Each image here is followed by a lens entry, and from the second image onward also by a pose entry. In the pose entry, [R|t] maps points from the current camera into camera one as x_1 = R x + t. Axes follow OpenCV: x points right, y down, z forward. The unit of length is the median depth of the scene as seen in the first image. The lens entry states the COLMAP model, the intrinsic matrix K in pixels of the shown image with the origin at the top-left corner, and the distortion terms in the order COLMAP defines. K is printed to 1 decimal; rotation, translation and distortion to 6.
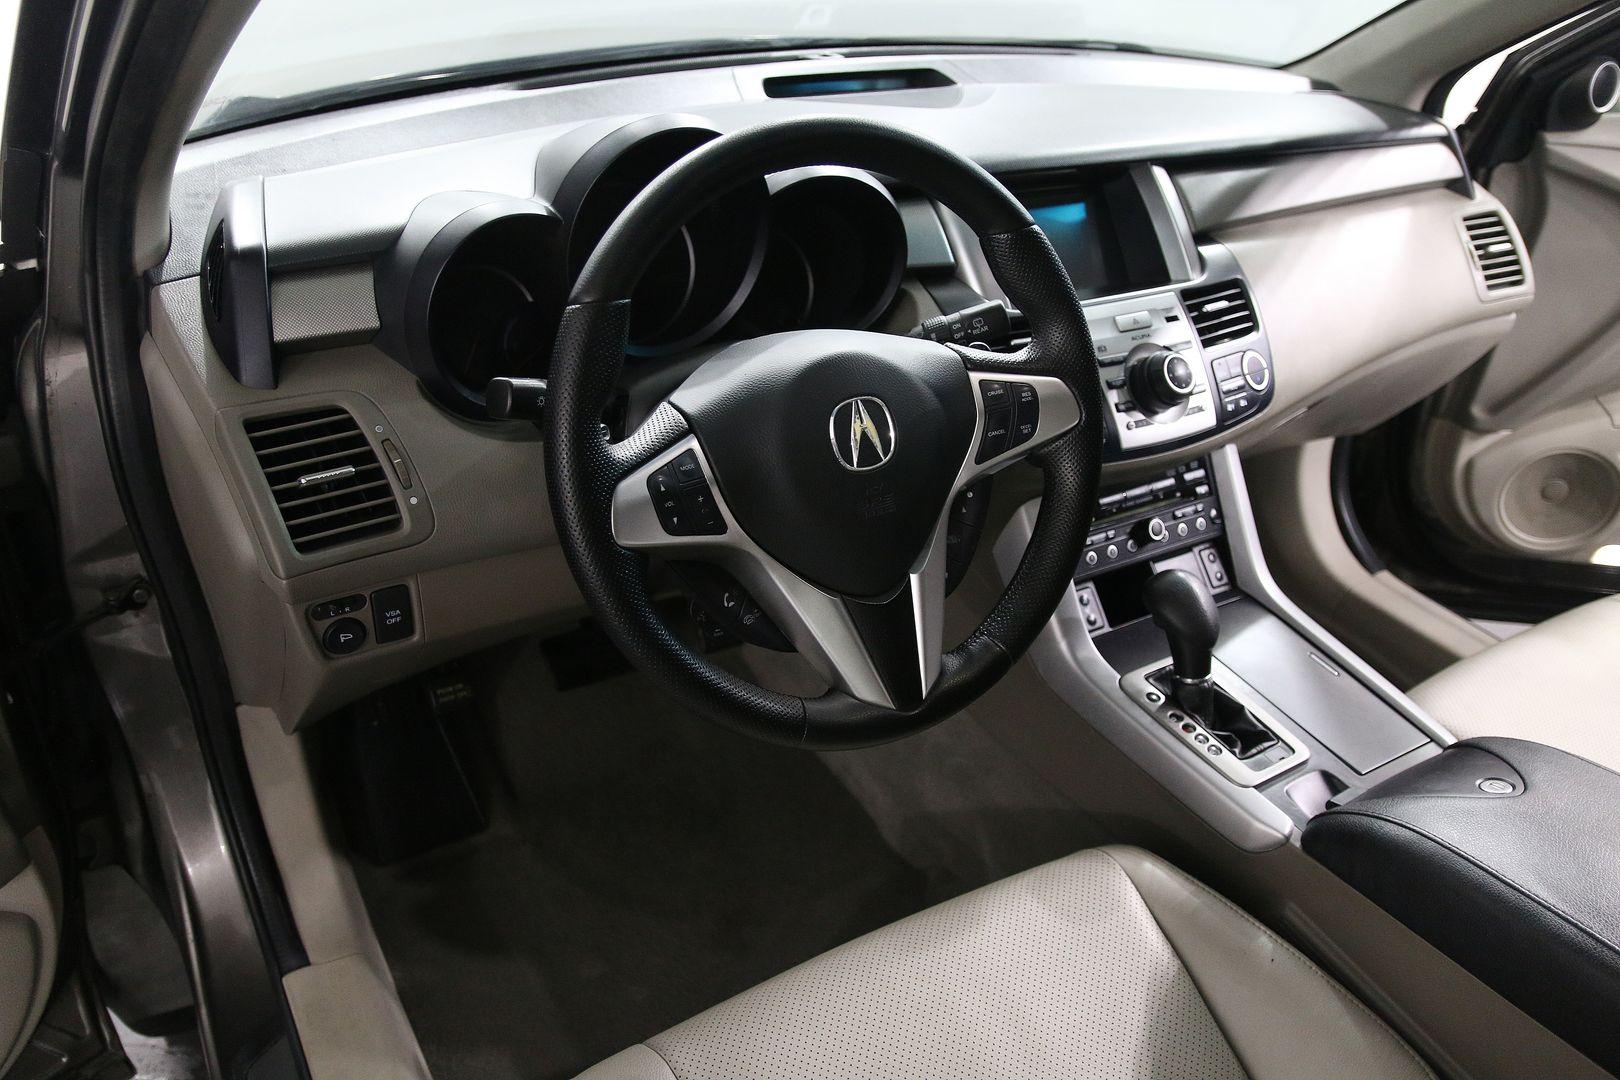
lens RADIAL K [[1258.8, 0, 810.0], [0, 1258.8, 540.0], [0, 0, 1]] dist [-0.148281, 0.162218]
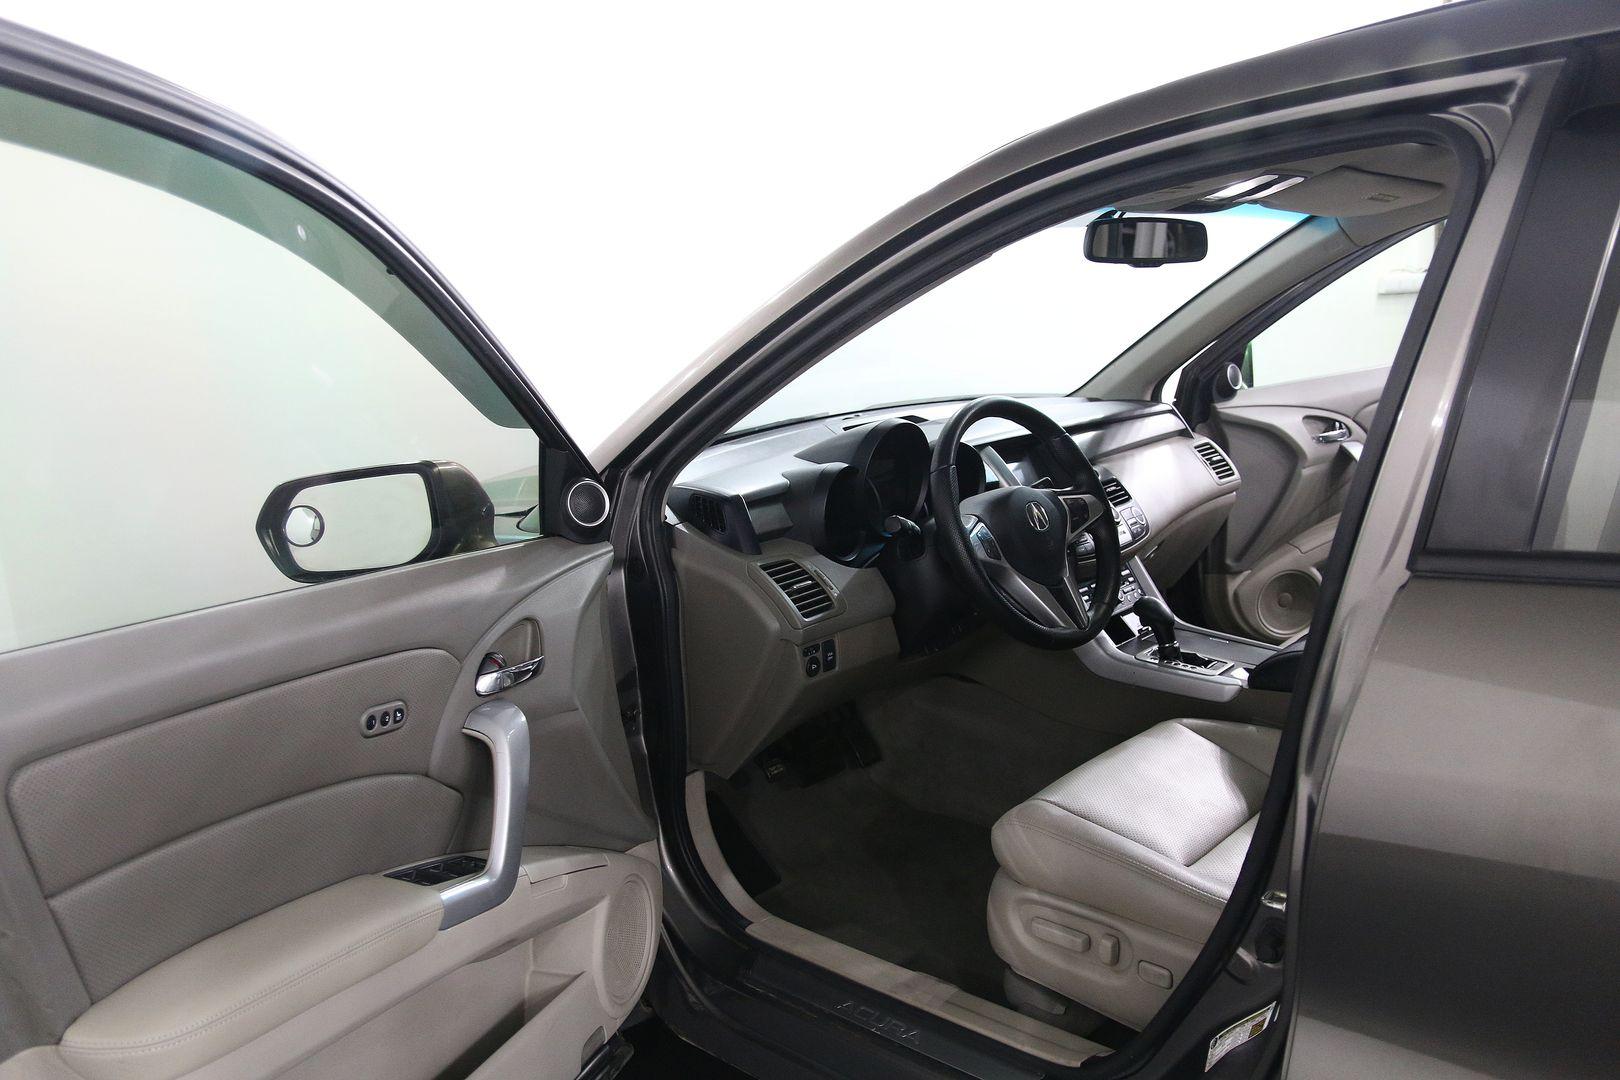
lens RADIAL K [[1258.8, 0, 810.0], [0, 1258.8, 540.0], [0, 0, 1]] dist [-0.148281, 0.162218]
pose [[0.955597, -0.161242, 0.246650, -0.554169], [0.235306, 0.921391, -0.309307, 0.338951], [-0.177388, 0.353611, 0.918419, -0.628690]]
